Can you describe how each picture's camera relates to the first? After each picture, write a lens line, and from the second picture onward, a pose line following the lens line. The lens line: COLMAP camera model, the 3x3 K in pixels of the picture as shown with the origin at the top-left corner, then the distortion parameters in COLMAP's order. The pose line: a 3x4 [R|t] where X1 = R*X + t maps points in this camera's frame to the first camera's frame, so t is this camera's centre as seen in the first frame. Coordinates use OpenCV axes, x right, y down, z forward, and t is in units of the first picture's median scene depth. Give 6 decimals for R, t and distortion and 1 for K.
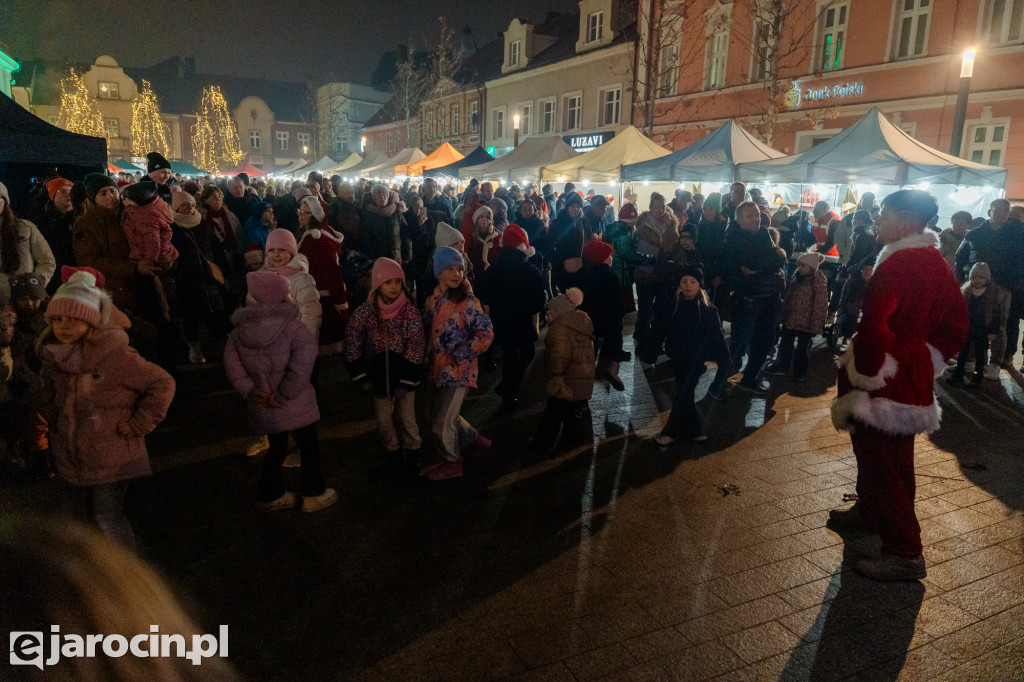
lens RADIAL K [[685.6, 0, 513.8], [0, 685.6, 342.9], [0, 0, 1]] dist [0.016242, -0.025647]
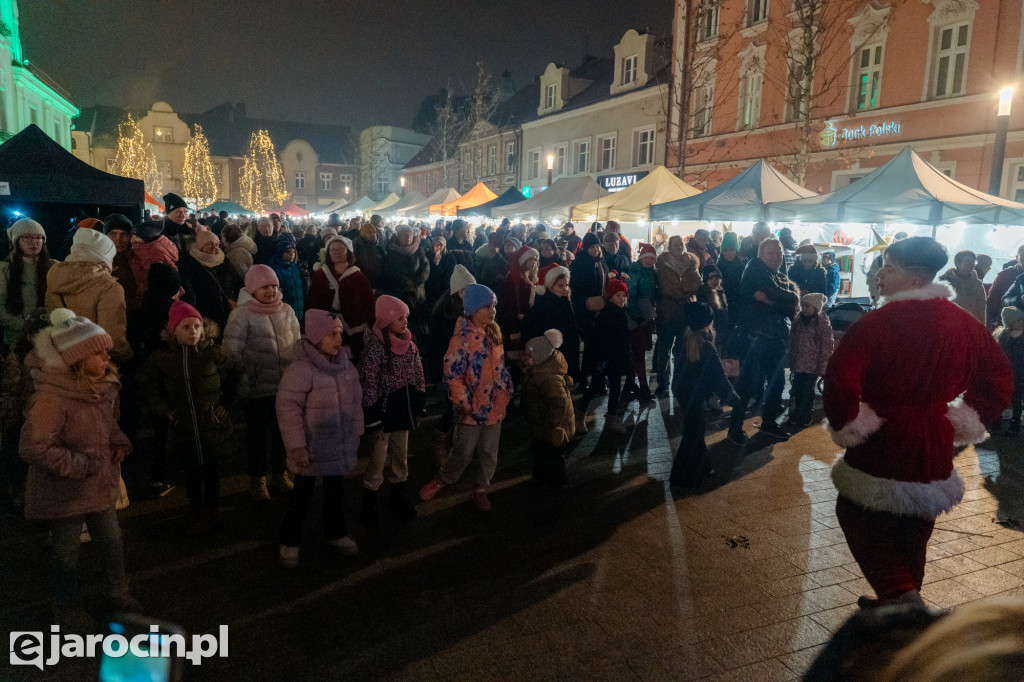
lens RADIAL K [[685.6, 0, 513.8], [0, 685.6, 342.9], [0, 0, 1]] dist [0.016242, -0.025647]
pose [[0.998492, 0.009304, -0.054105, 0.006651], [-0.012224, 0.998472, -0.053893, -0.000882], [0.053521, 0.054473, 0.997080, 0.001911]]
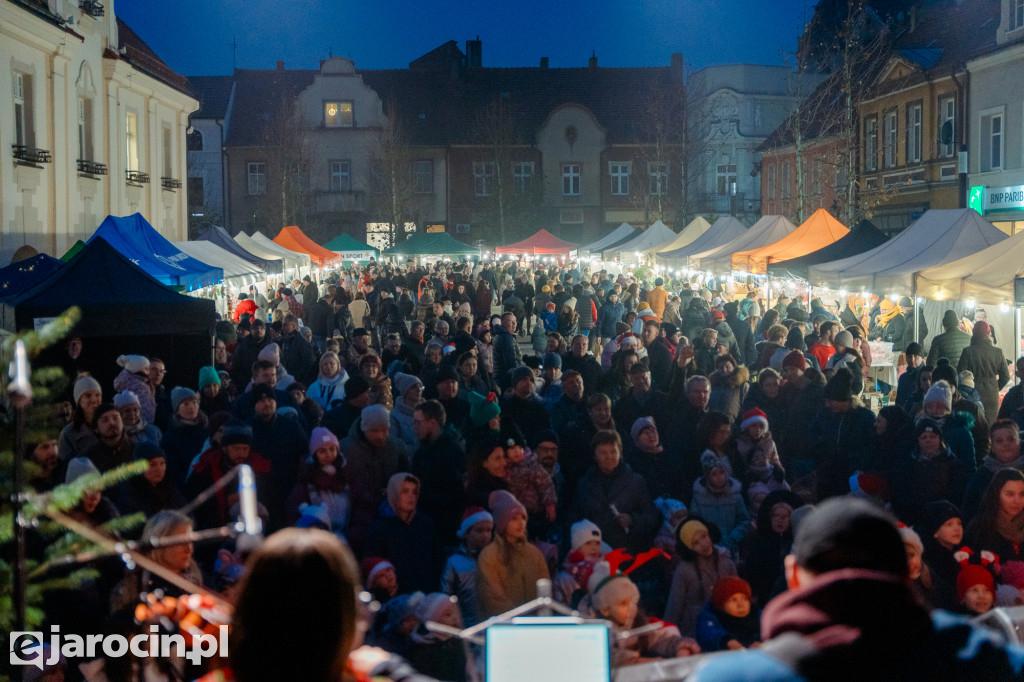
lens RADIAL K [[1495.3, 0, 516.1], [0, 1495.3, 350.6], [0, 0, 1]] dist [0.015185, 0.035983]
pose [[0.914044, -0.010165, -0.405487, 0.132500], [-0.049193, 0.989529, -0.135695, -0.004720], [0.402621, 0.143978, 0.903973, -0.132122]]
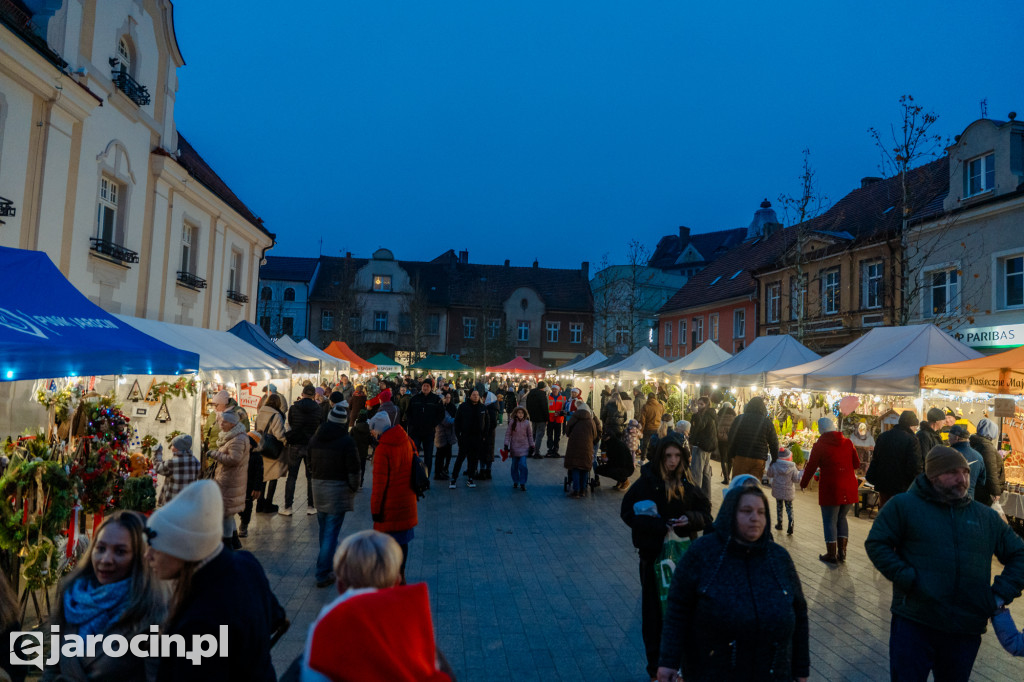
lens RADIAL K [[685.6, 0, 513.8], [0, 685.6, 342.9], [0, 0, 1]] dist [0.016242, -0.025647]
pose [[0.943280, -0.010904, -0.331818, -0.220598], [-0.079249, 0.963174, -0.256936, -0.124128], [0.322400, 0.268659, 0.907679, 0.463003]]
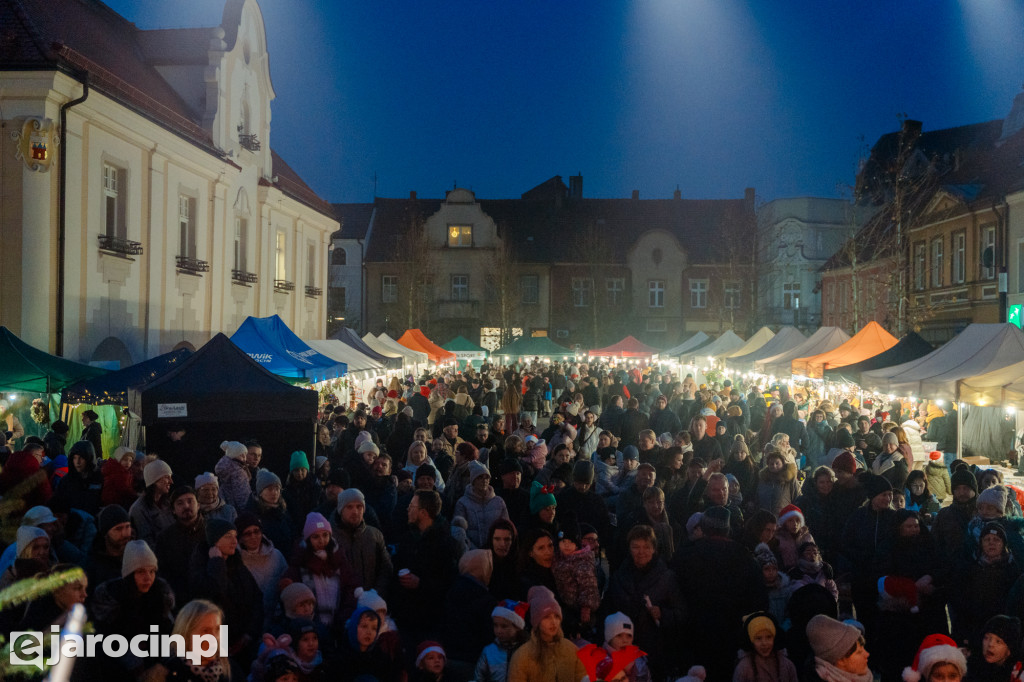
lens RADIAL K [[1266.9, 0, 507.6], [0, 1266.9, 342.4], [0, 0, 1]] dist [0.012789, 0.016503]
pose [[0.878183, -0.023556, -0.477744, 0.127779], [-0.084841, 0.975279, -0.204041, -0.011476], [0.470740, 0.219718, 0.854475, -0.099028]]
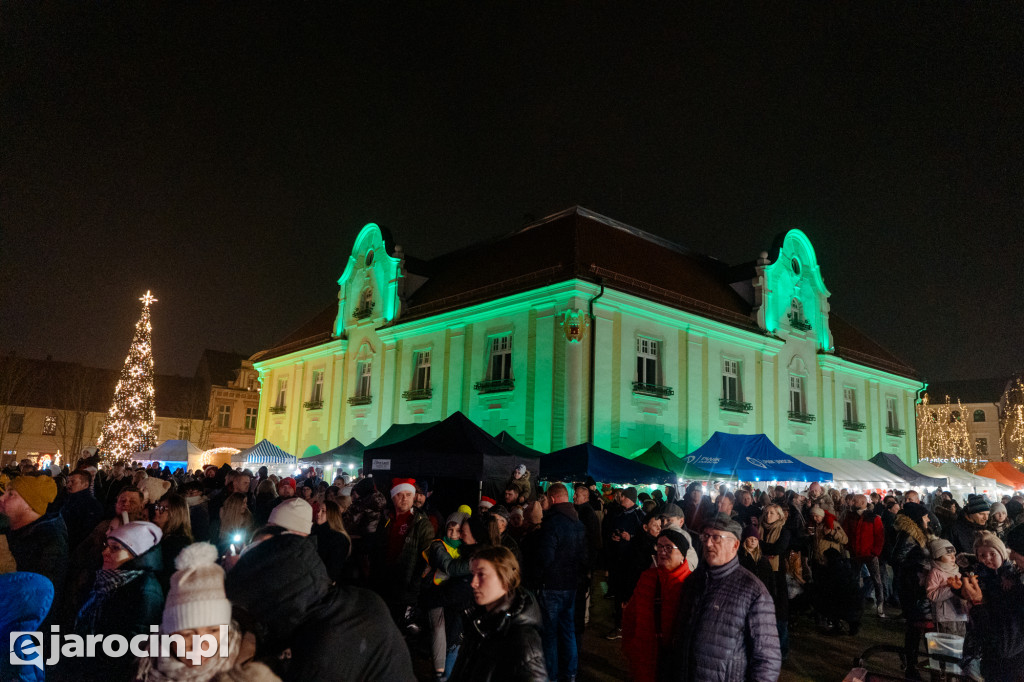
lens RADIAL K [[685.8, 0, 510.9], [0, 685.8, 343.1], [0, 0, 1]] dist [-0.001901, -0.000767]
pose [[0.259662, -0.196384, -0.945521, 0.136268], [-0.235433, 0.936688, -0.259205, -0.056205], [0.936561, 0.289913, 0.196987, 0.226681]]
